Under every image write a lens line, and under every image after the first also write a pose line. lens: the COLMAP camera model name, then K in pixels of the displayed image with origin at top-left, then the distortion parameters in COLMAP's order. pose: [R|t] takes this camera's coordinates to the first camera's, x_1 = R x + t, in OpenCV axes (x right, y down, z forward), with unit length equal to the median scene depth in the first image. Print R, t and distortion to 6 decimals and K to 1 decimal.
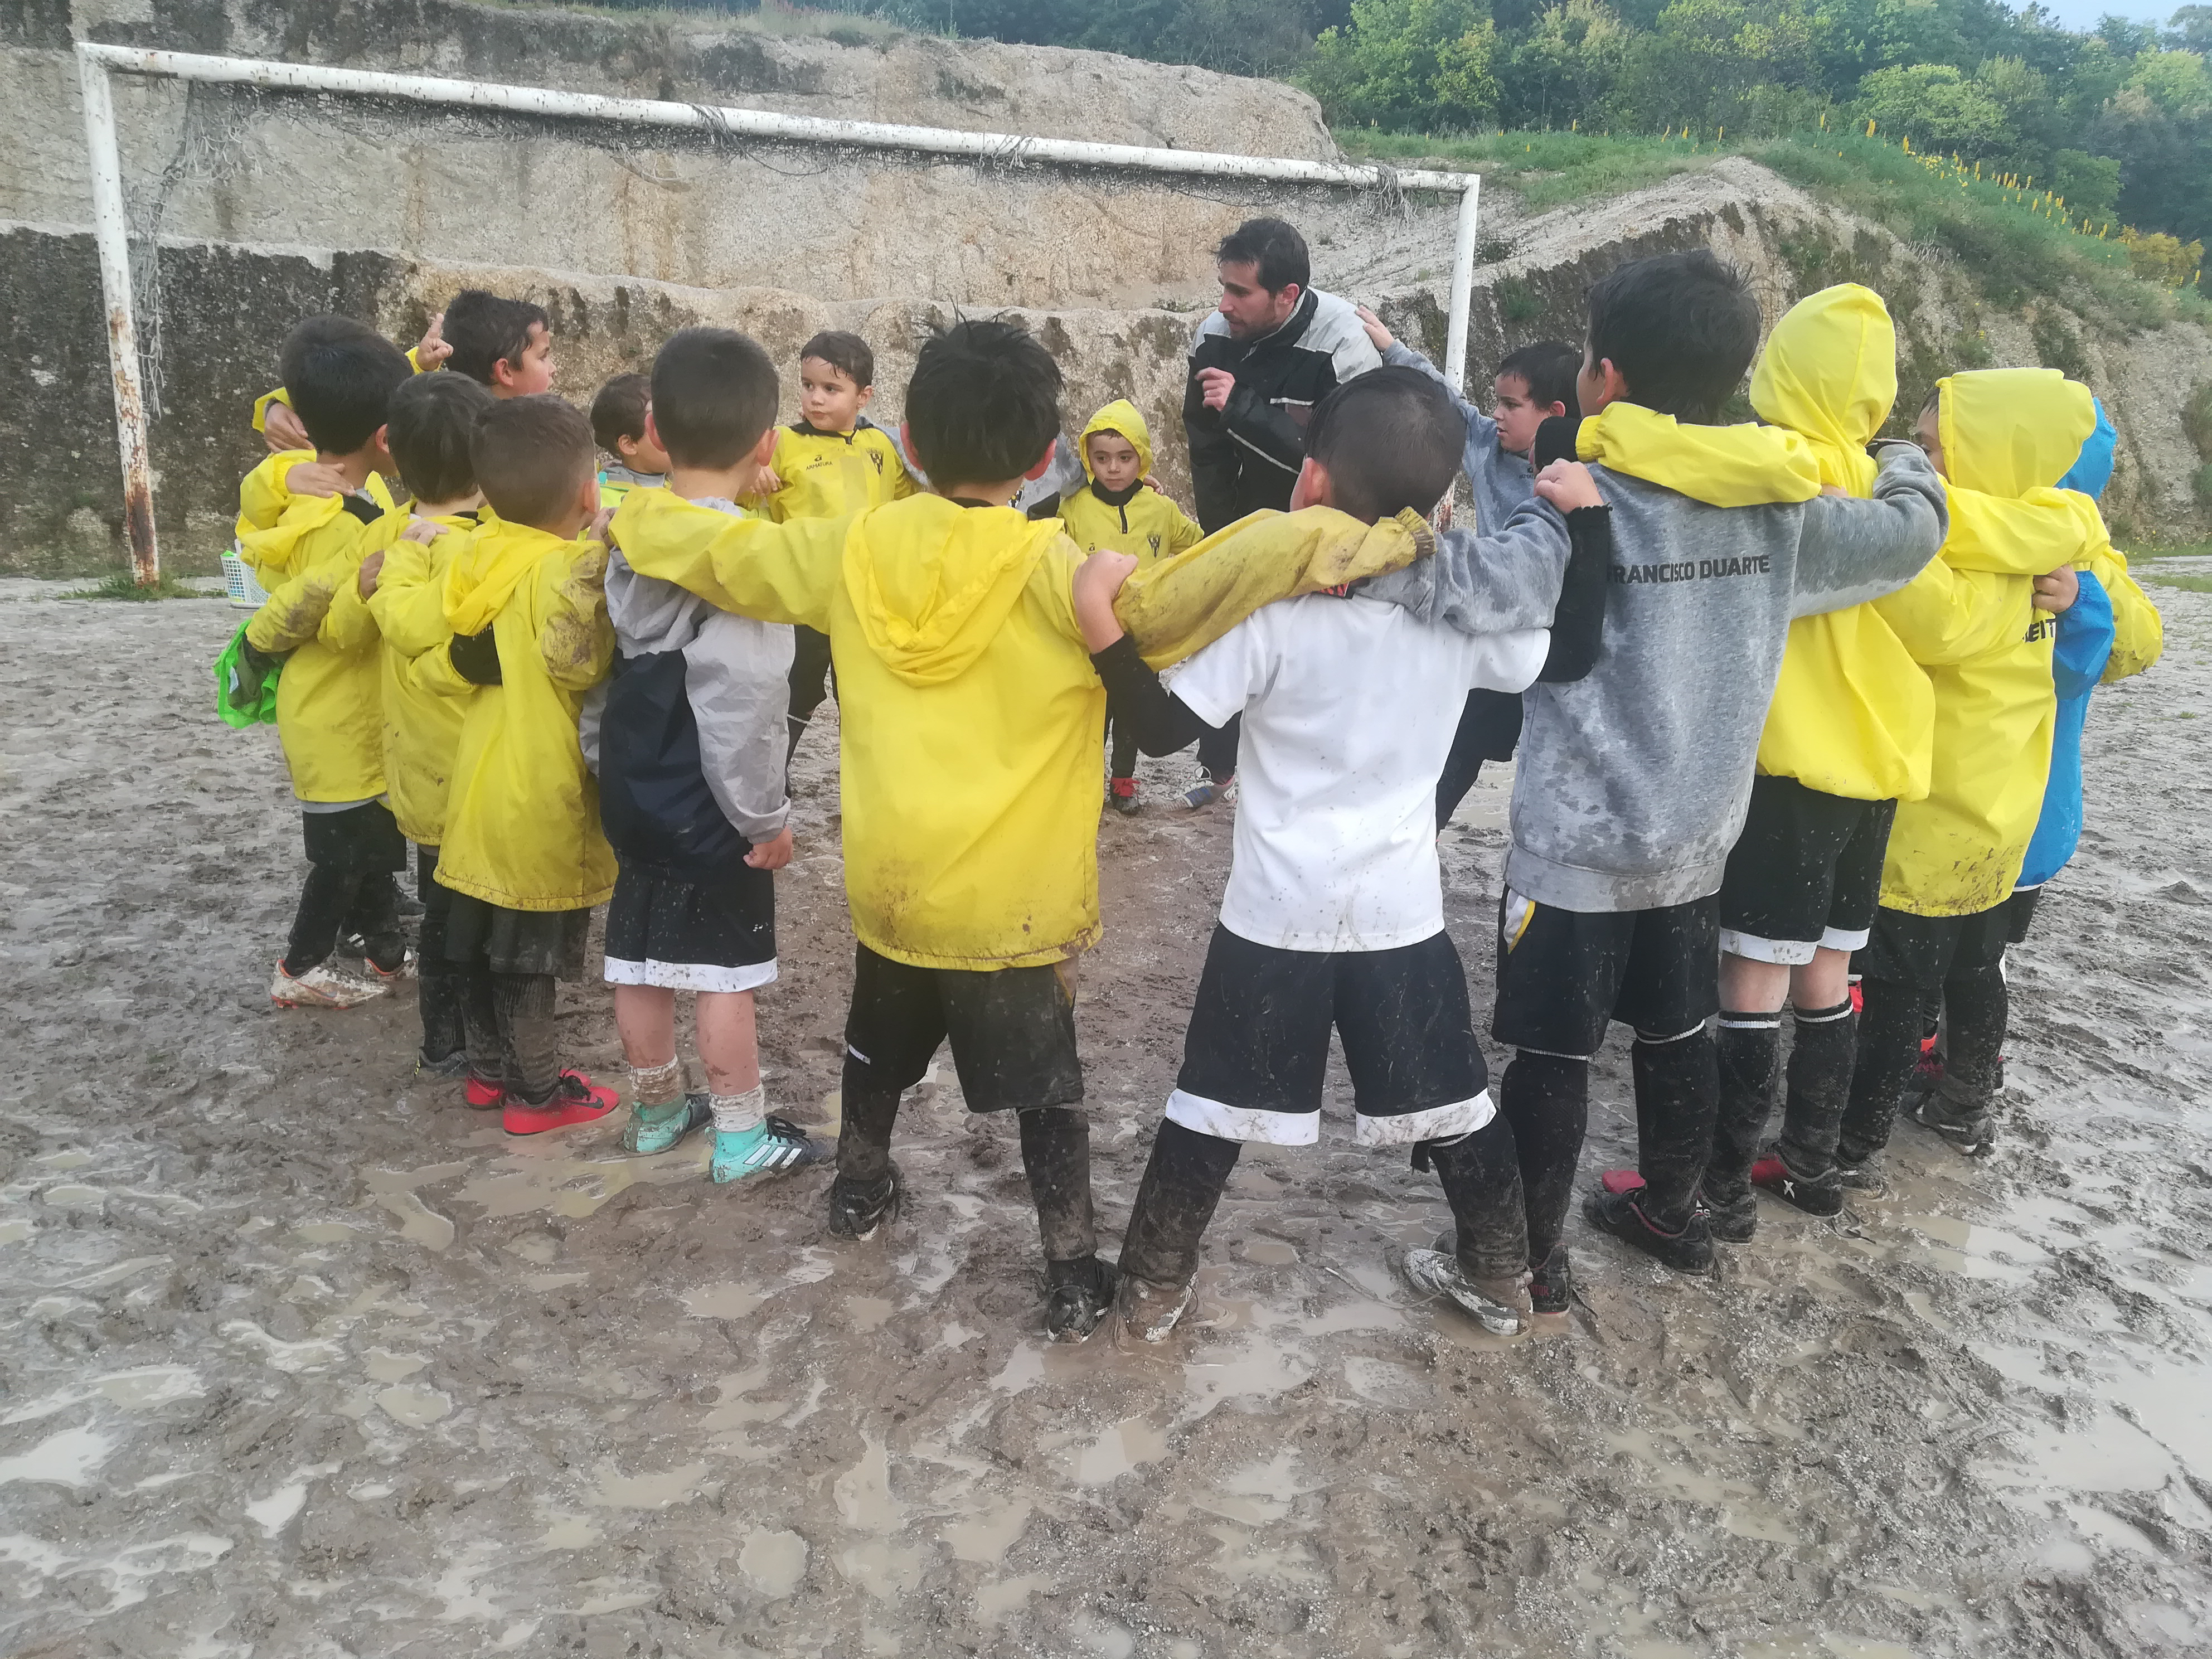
lens RADIAL K [[1668.3, 0, 1103.8], [0, 1668.3, 874.4], [0, 0, 1]] dist [0.024833, -0.027900]
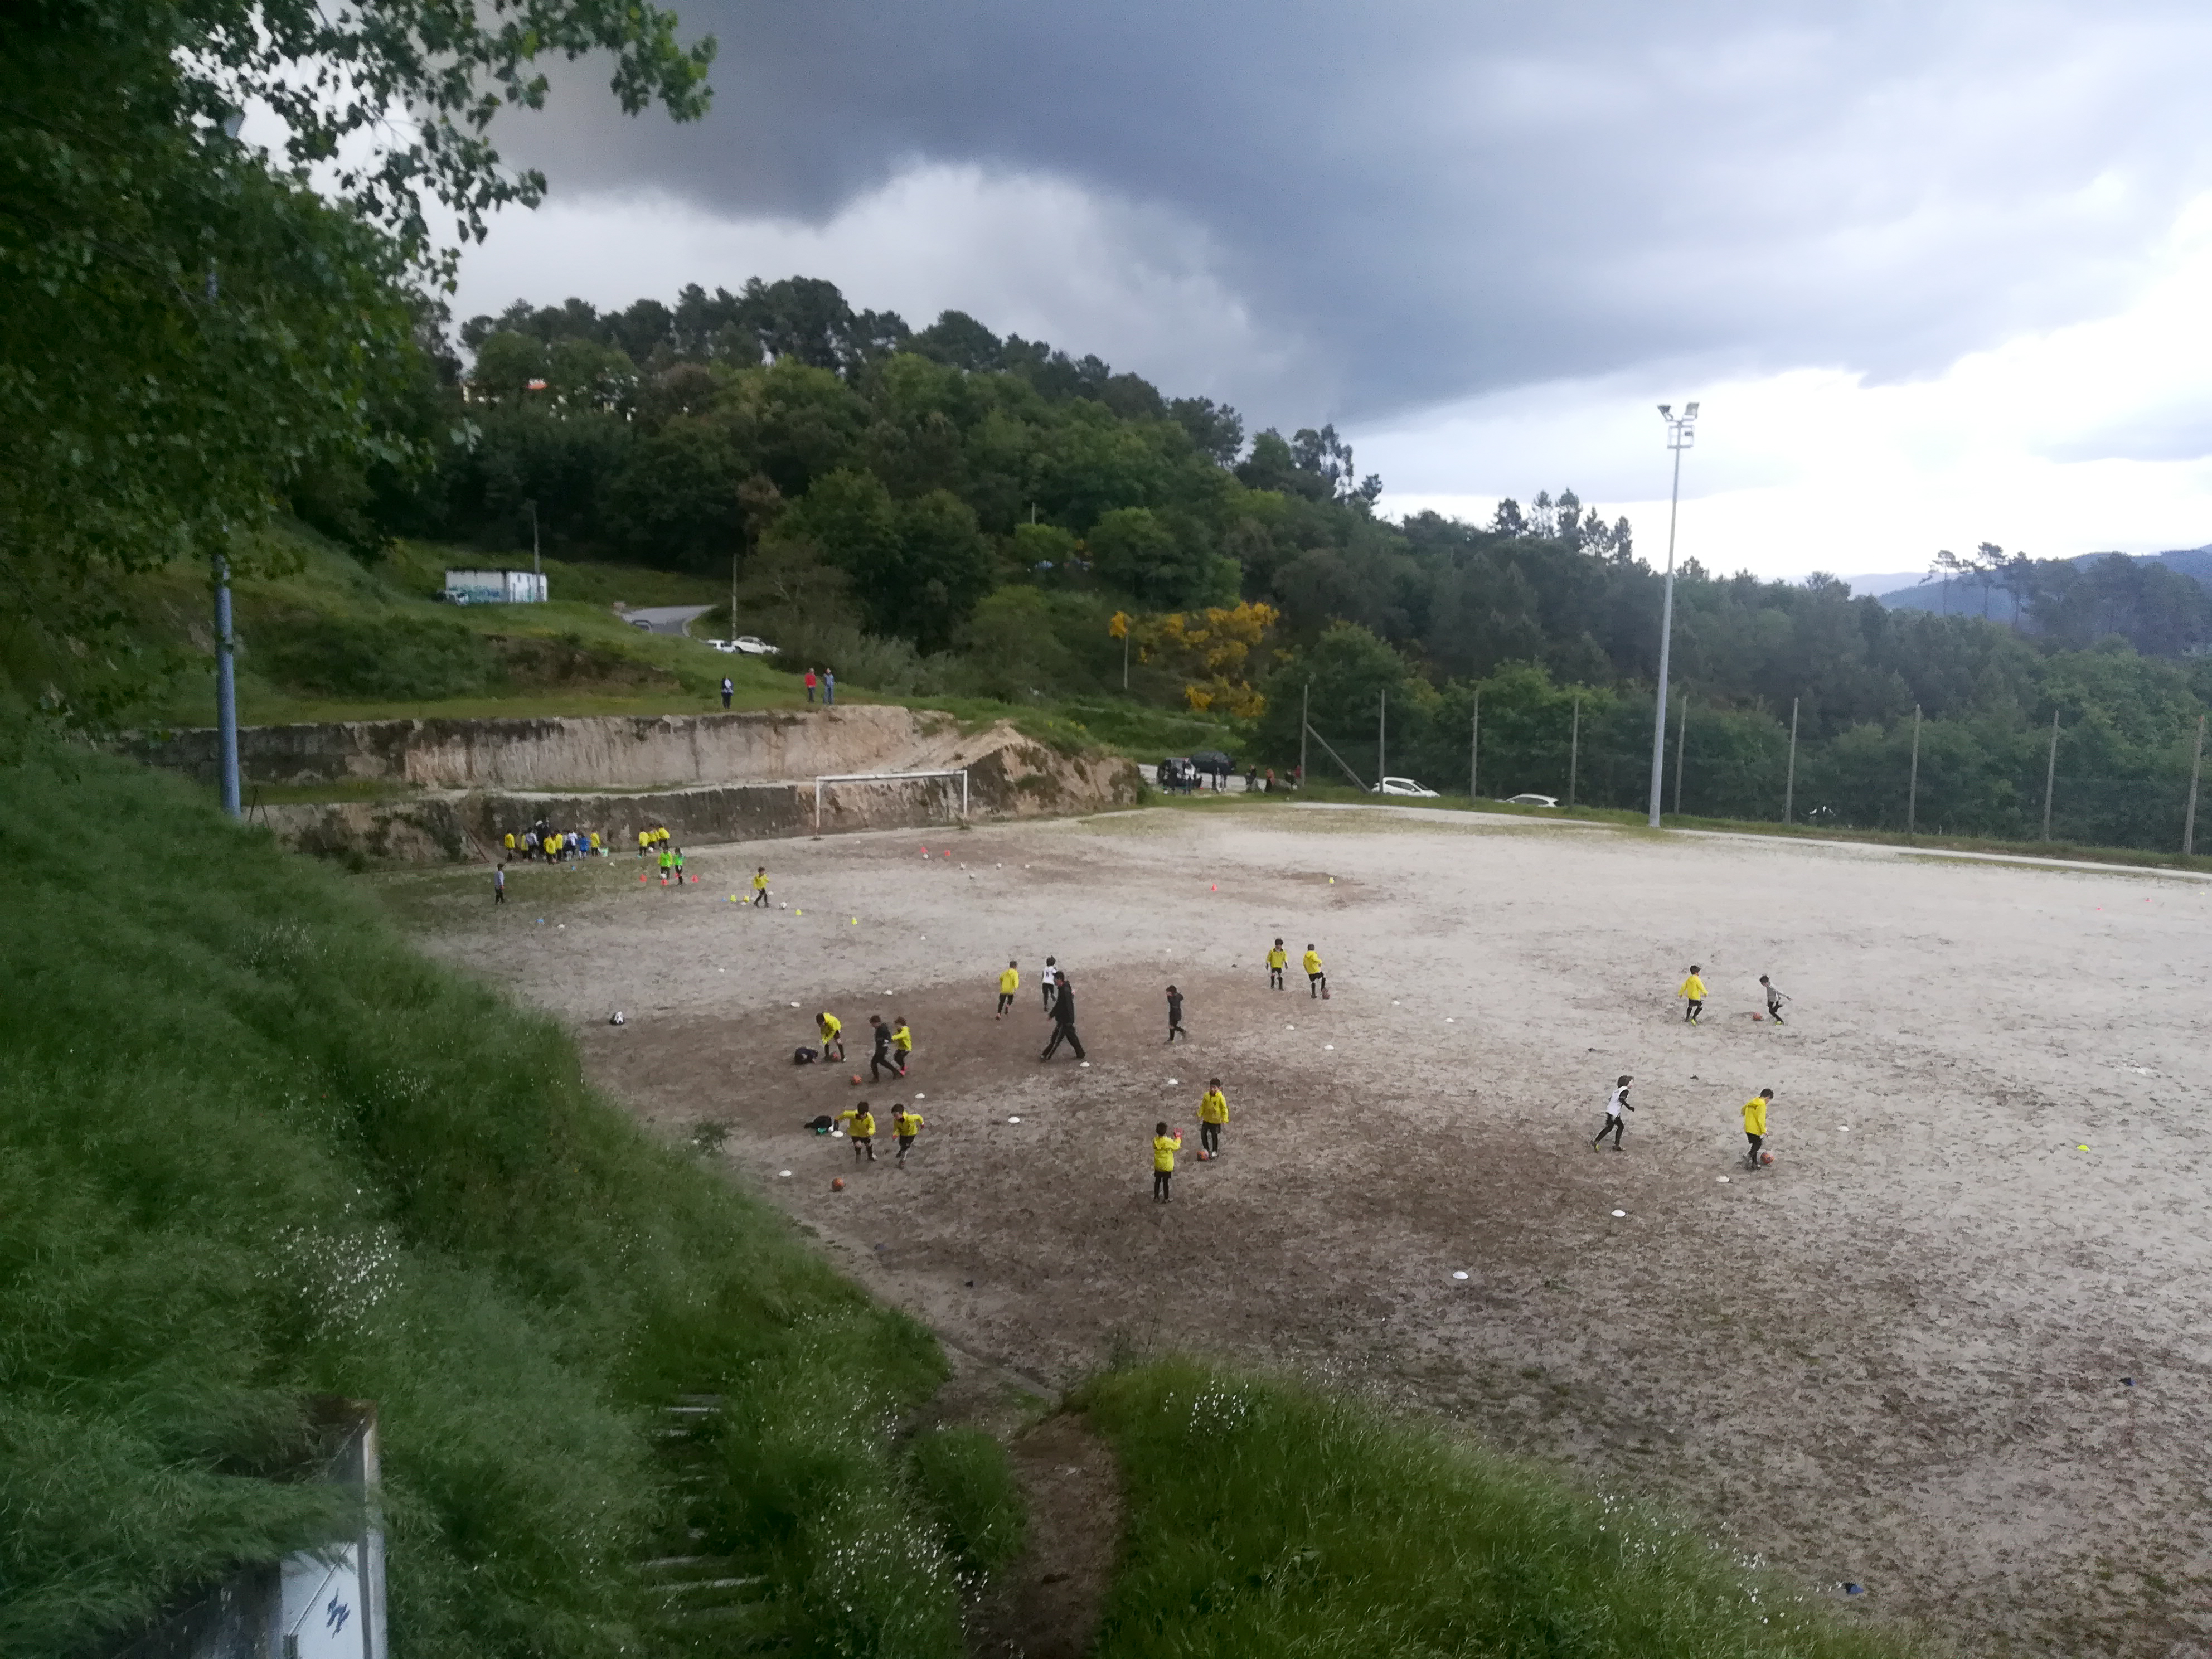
lens RADIAL K [[1678.8, 0, 1106.0], [0, 1678.8, 829.5], [0, 0, 1]] dist [-0.001014, -0.004673]
pose [[0.934773, -0.053804, 0.351147, -2.070018], [0.108213, 0.984614, -0.137205, 1.026756], [-0.338362, 0.166254, 0.926213, -6.859979]]
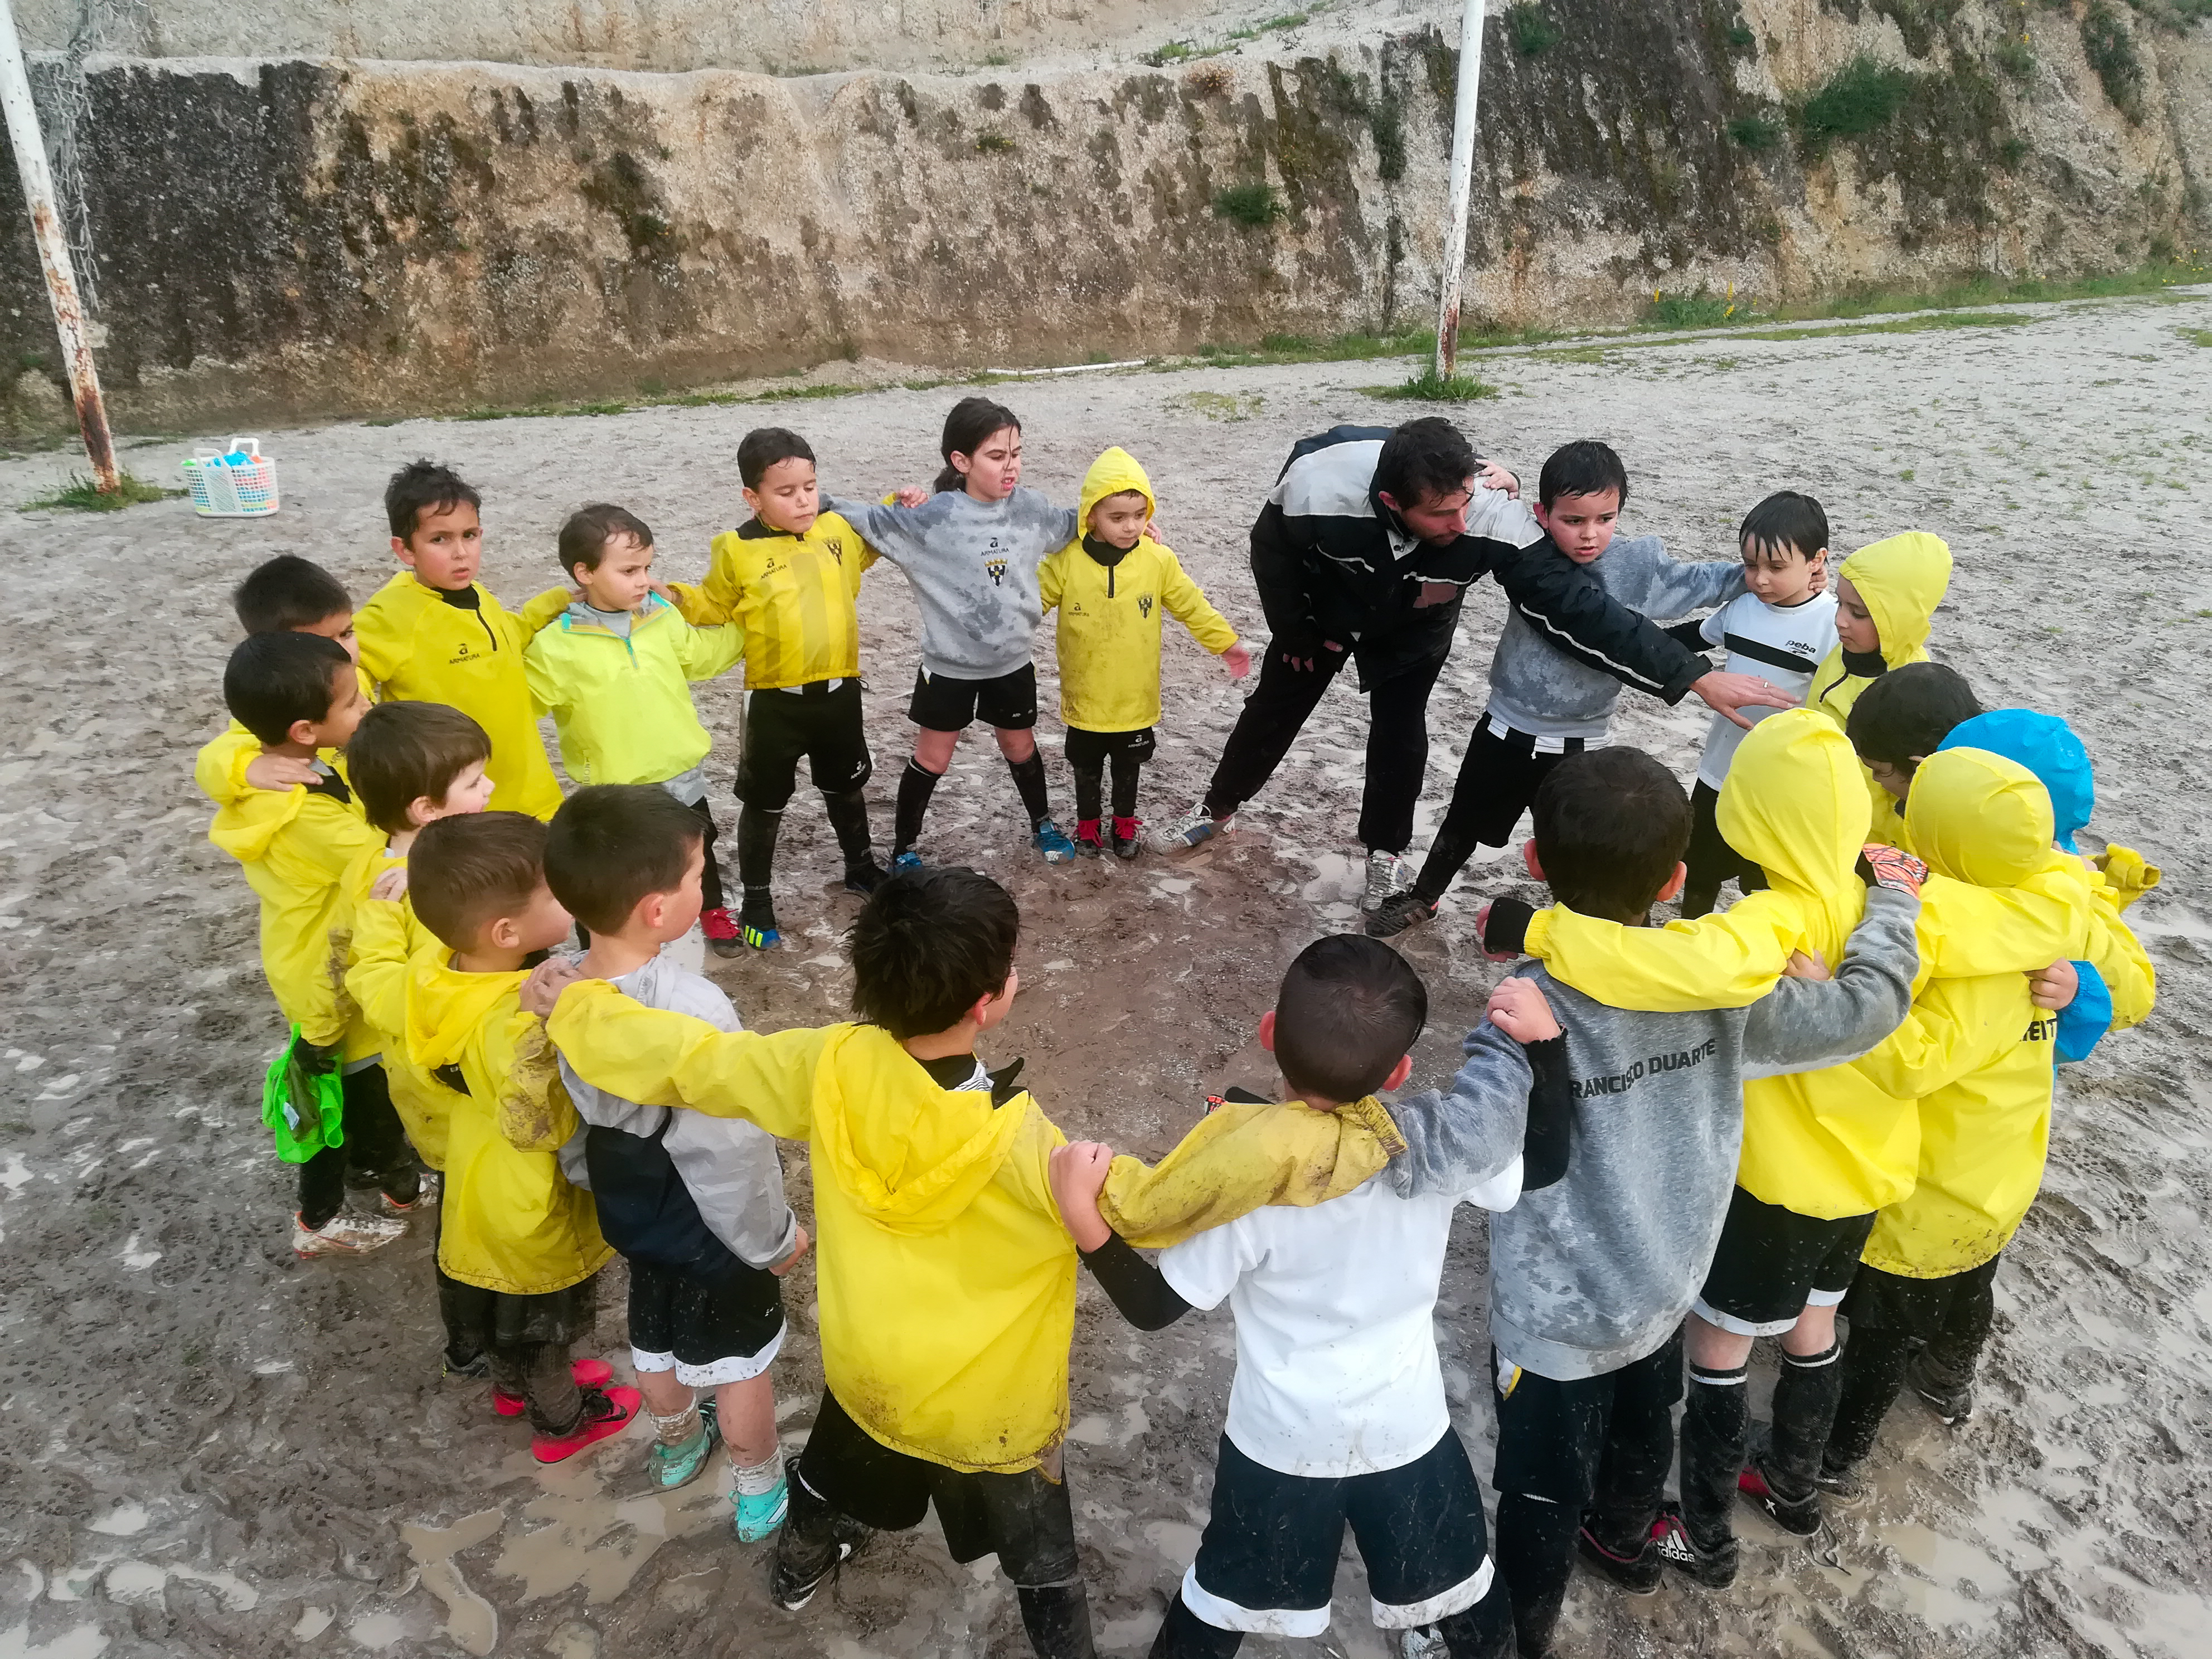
lens RADIAL K [[1678.8, 0, 1106.0], [0, 1678.8, 829.5], [0, 0, 1]] dist [-0.001014, -0.004673]
pose [[0.999431, -0.033120, -0.006302, 0.005114], [0.033708, 0.985366, 0.167087, -0.125769], [0.000676, -0.167204, 0.985922, 0.012758]]
